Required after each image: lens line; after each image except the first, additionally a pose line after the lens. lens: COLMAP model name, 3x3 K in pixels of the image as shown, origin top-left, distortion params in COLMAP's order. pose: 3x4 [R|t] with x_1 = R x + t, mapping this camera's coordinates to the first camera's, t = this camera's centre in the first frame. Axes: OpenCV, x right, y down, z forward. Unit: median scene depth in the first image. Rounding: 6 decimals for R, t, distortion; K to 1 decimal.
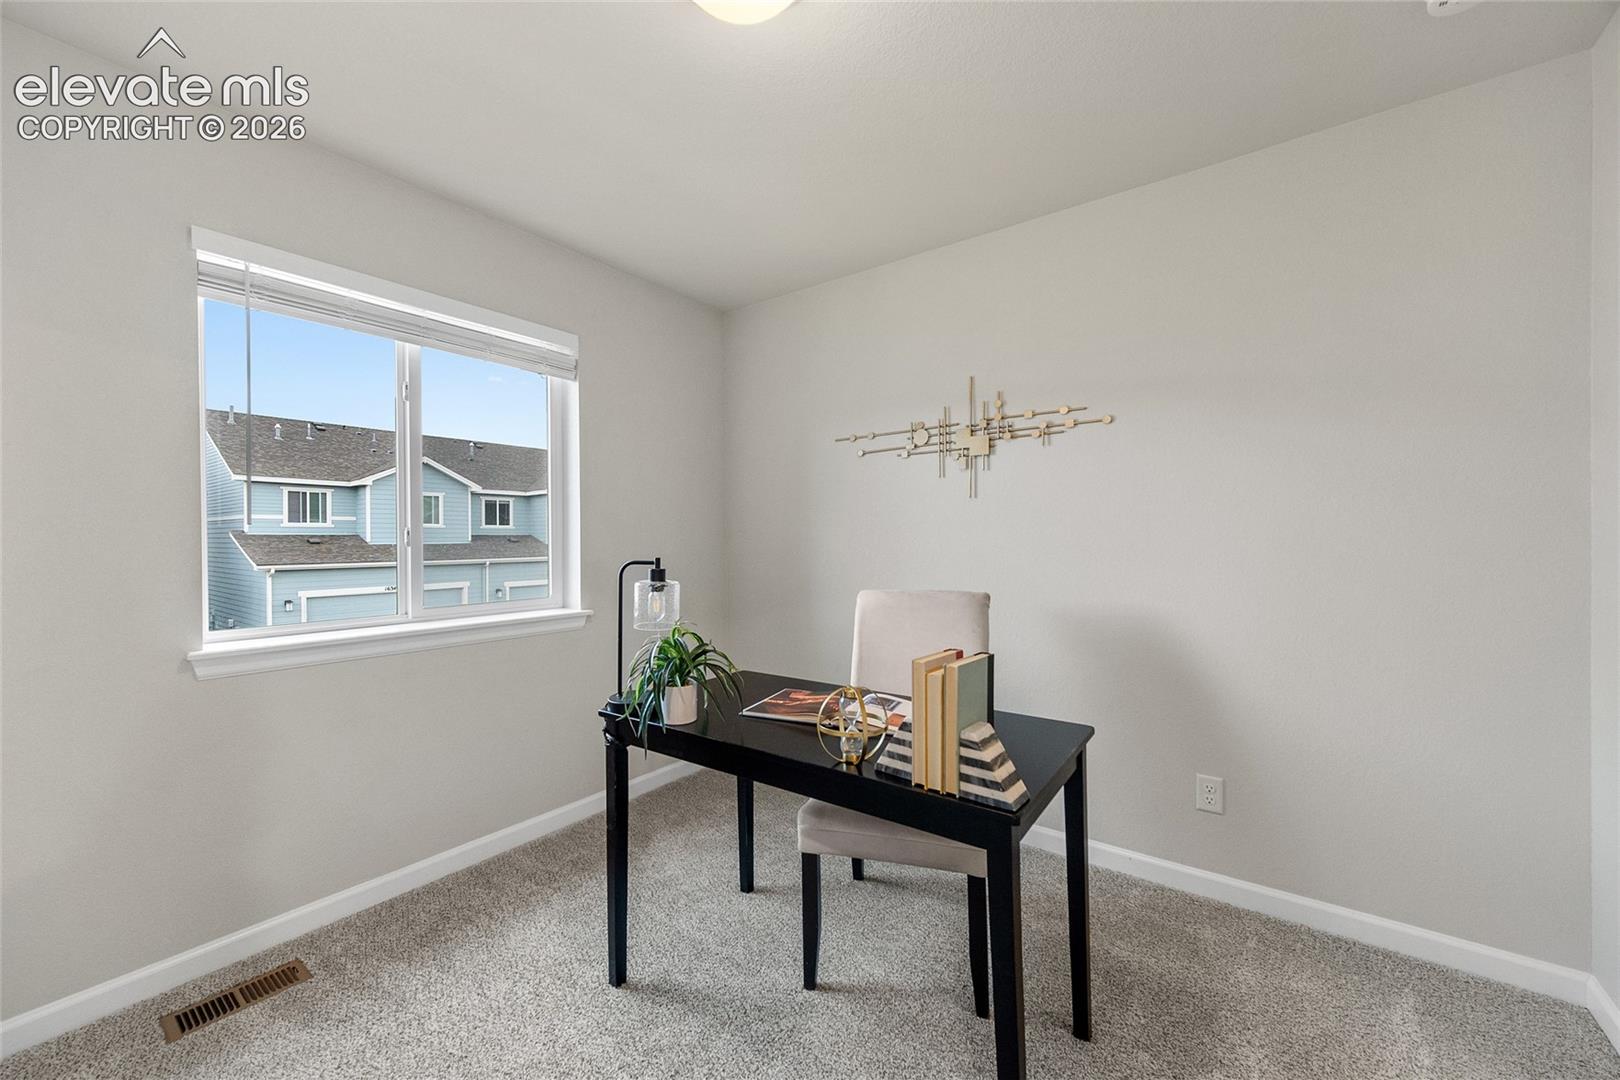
lens RADIAL K [[636.7, 0, 801.5], [0, 636.7, 548.1], [0, 0, 1]] dist [0.007849, 0.000052]
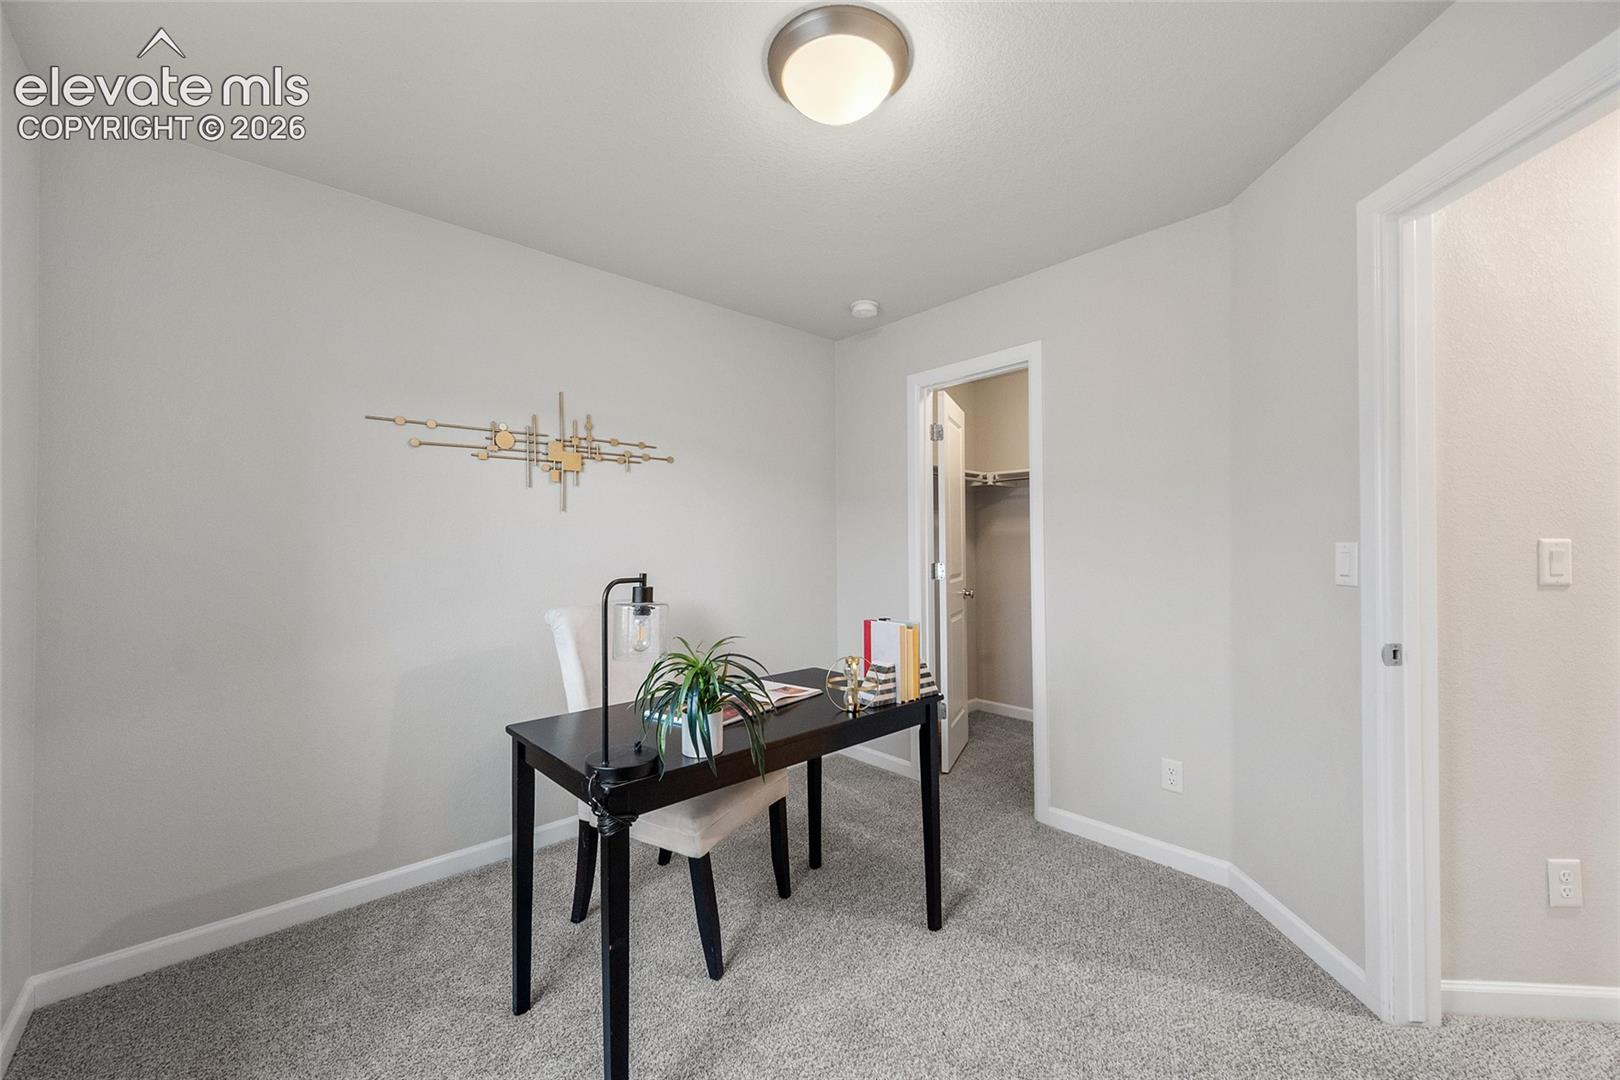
lens RADIAL K [[636.7, 0, 801.5], [0, 636.7, 548.1], [0, 0, 1]] dist [0.007849, 0.000052]
pose [[0.169195, 0.002421, 0.985580, -0.696924], [0.021479, 0.999750, -0.006144, -0.005398], [-0.985349, 0.022209, 0.169101, 0.470461]]
